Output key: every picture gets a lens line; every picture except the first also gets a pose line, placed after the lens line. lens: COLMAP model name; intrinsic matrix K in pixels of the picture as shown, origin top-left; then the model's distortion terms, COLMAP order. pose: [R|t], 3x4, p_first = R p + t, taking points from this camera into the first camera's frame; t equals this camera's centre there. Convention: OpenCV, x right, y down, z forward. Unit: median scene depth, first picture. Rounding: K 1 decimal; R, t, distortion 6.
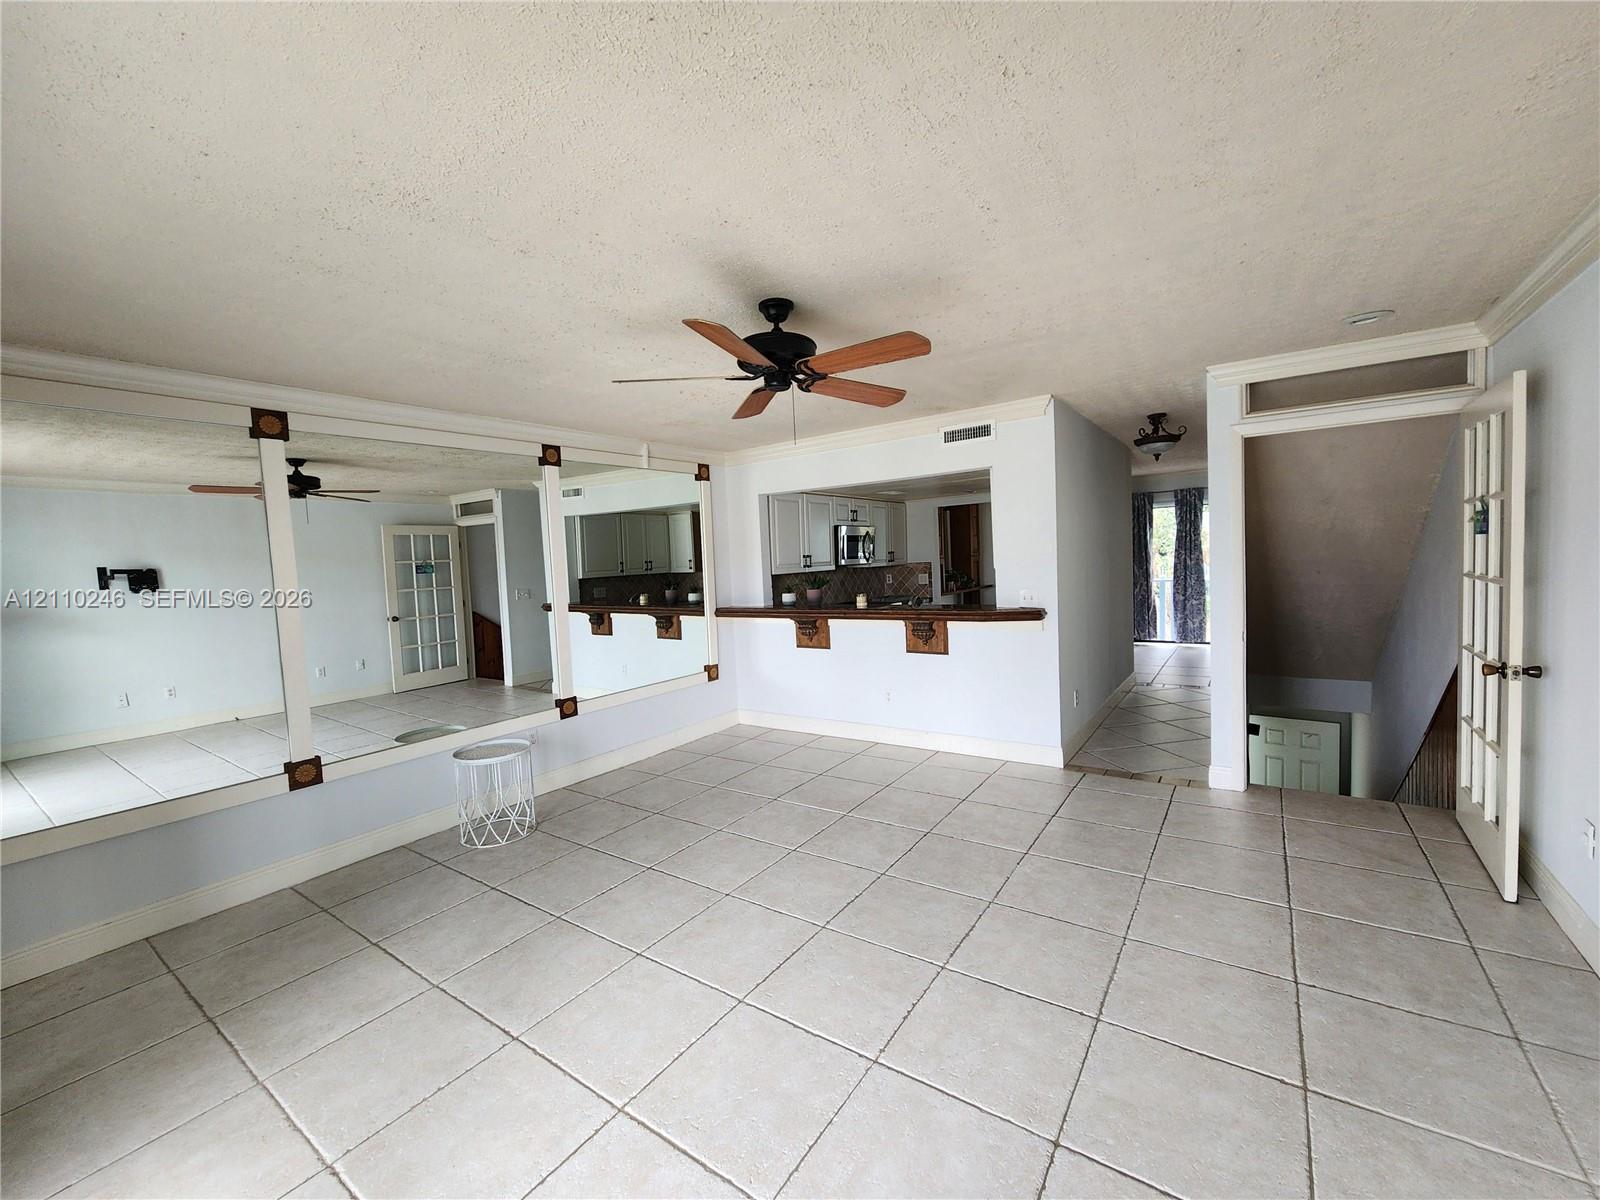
lens RADIAL K [[653.1, 0, 799.0], [0, 653.1, 599.3], [0, 0, 1]] dist [0.000740, -0.000259]
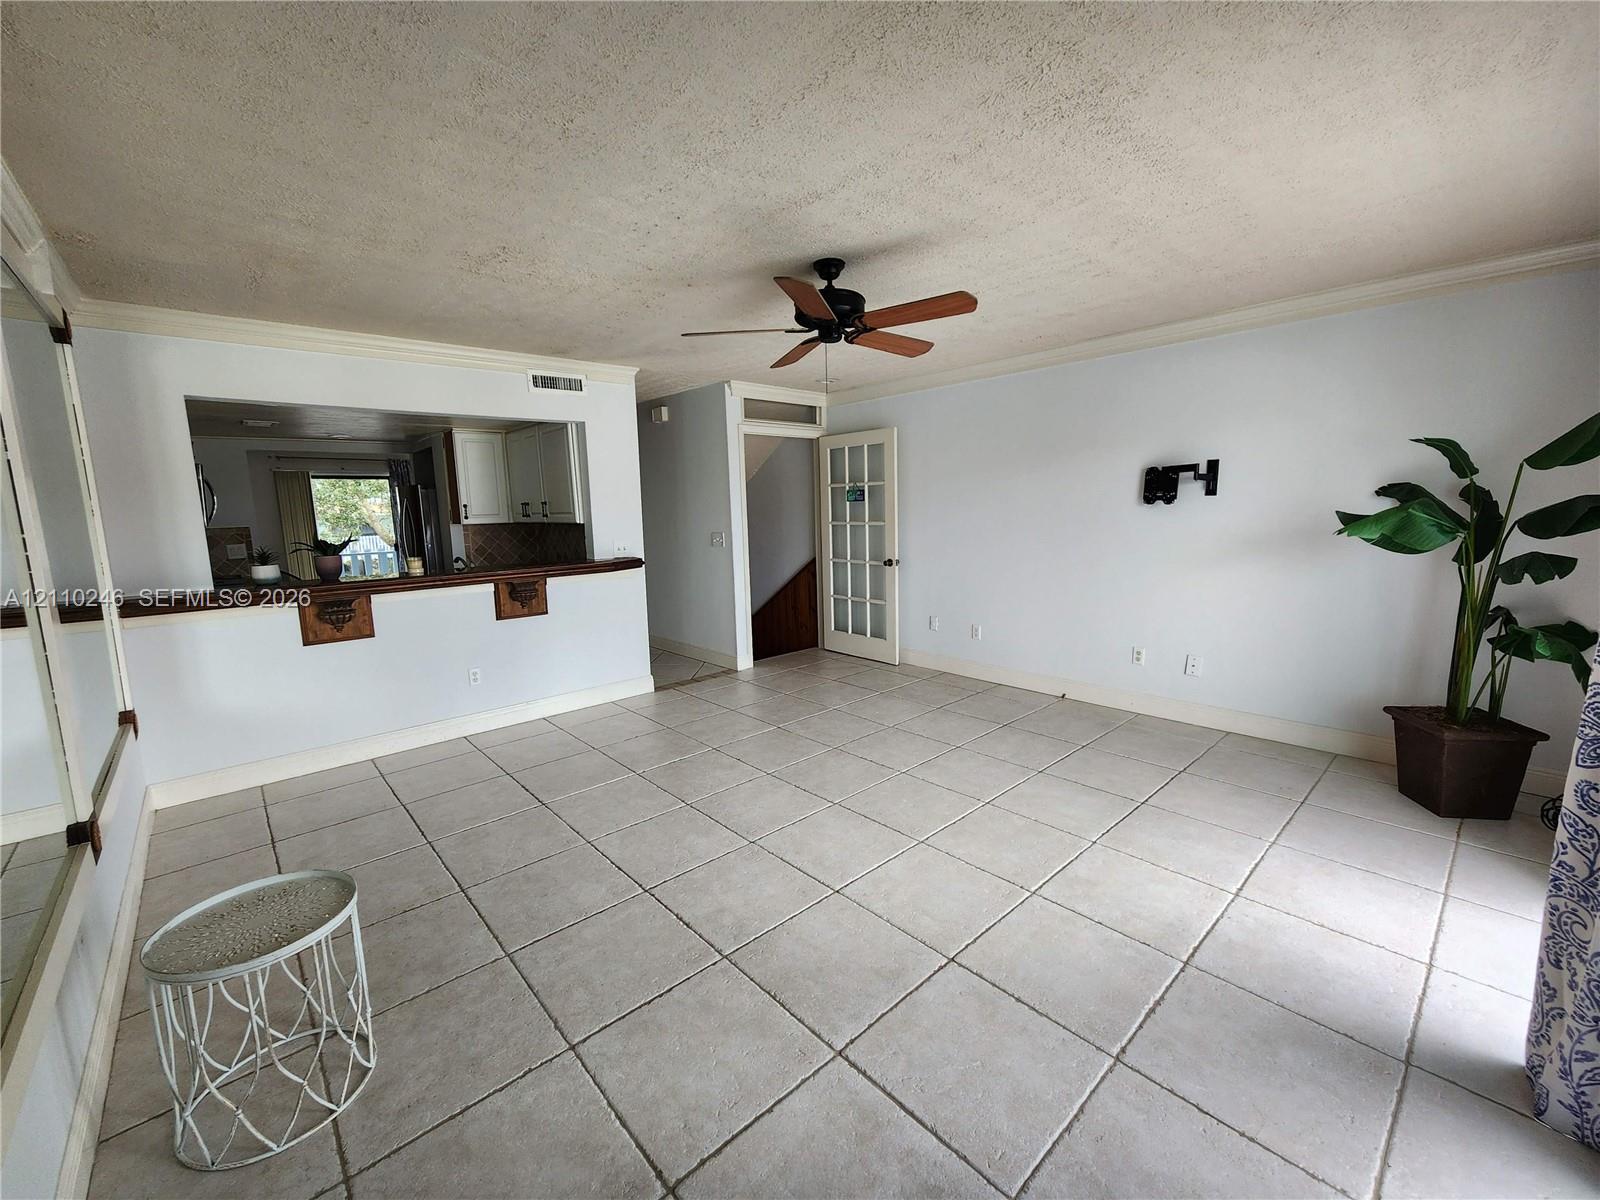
lens RADIAL K [[652.8, 0, 801.8], [0, 652.8, 598.8], [0, 0, 1]] dist [0.000494, -0.000324]
pose [[0.223300, -0.100850, 0.969519, -0.789340], [0.076976, 0.993352, 0.085600, 0.013121], [-0.971706, 0.055515, 0.229578, 0.544561]]
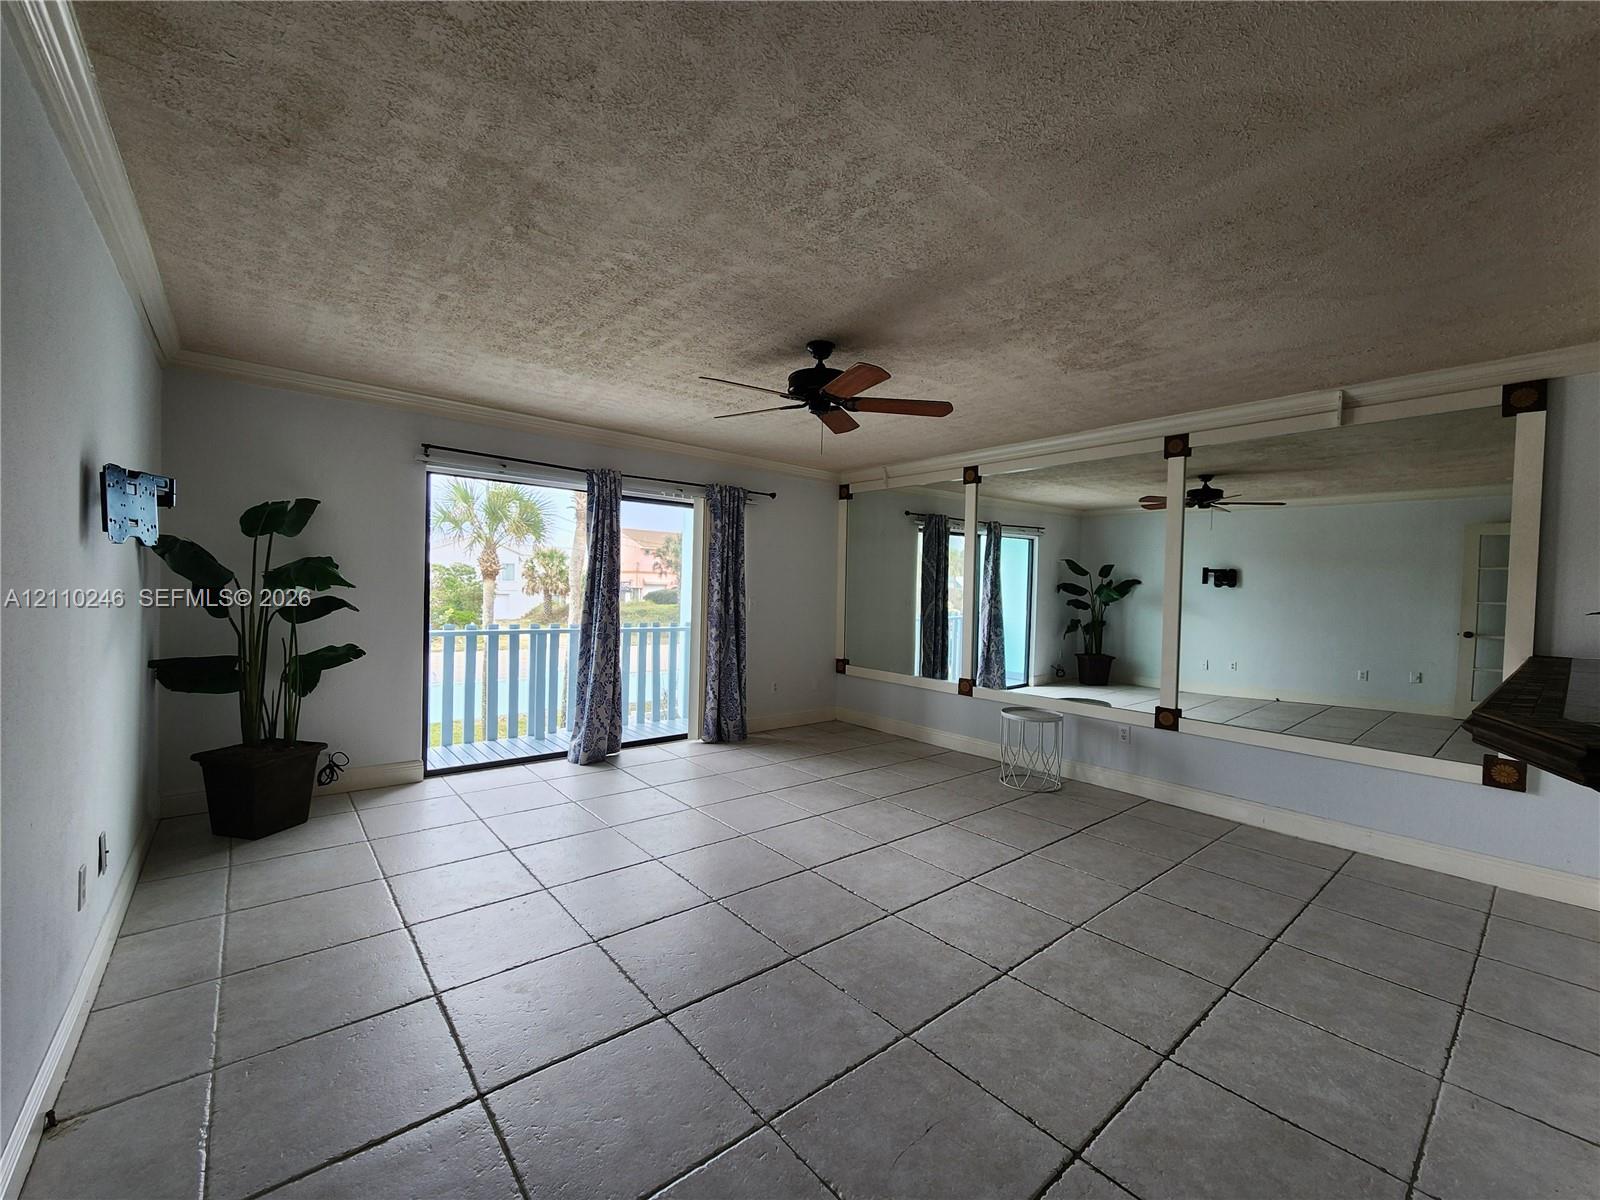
lens RADIAL K [[653.1, 0, 799.0], [0, 653.1, 599.3], [0, 0, 1]] dist [0.000740, -0.000259]
pose [[-0.263472, 0.056228, -0.963027, 0.802636], [-0.073928, 0.994187, 0.078273, -0.042805], [0.961830, 0.091818, -0.257784, 0.882699]]
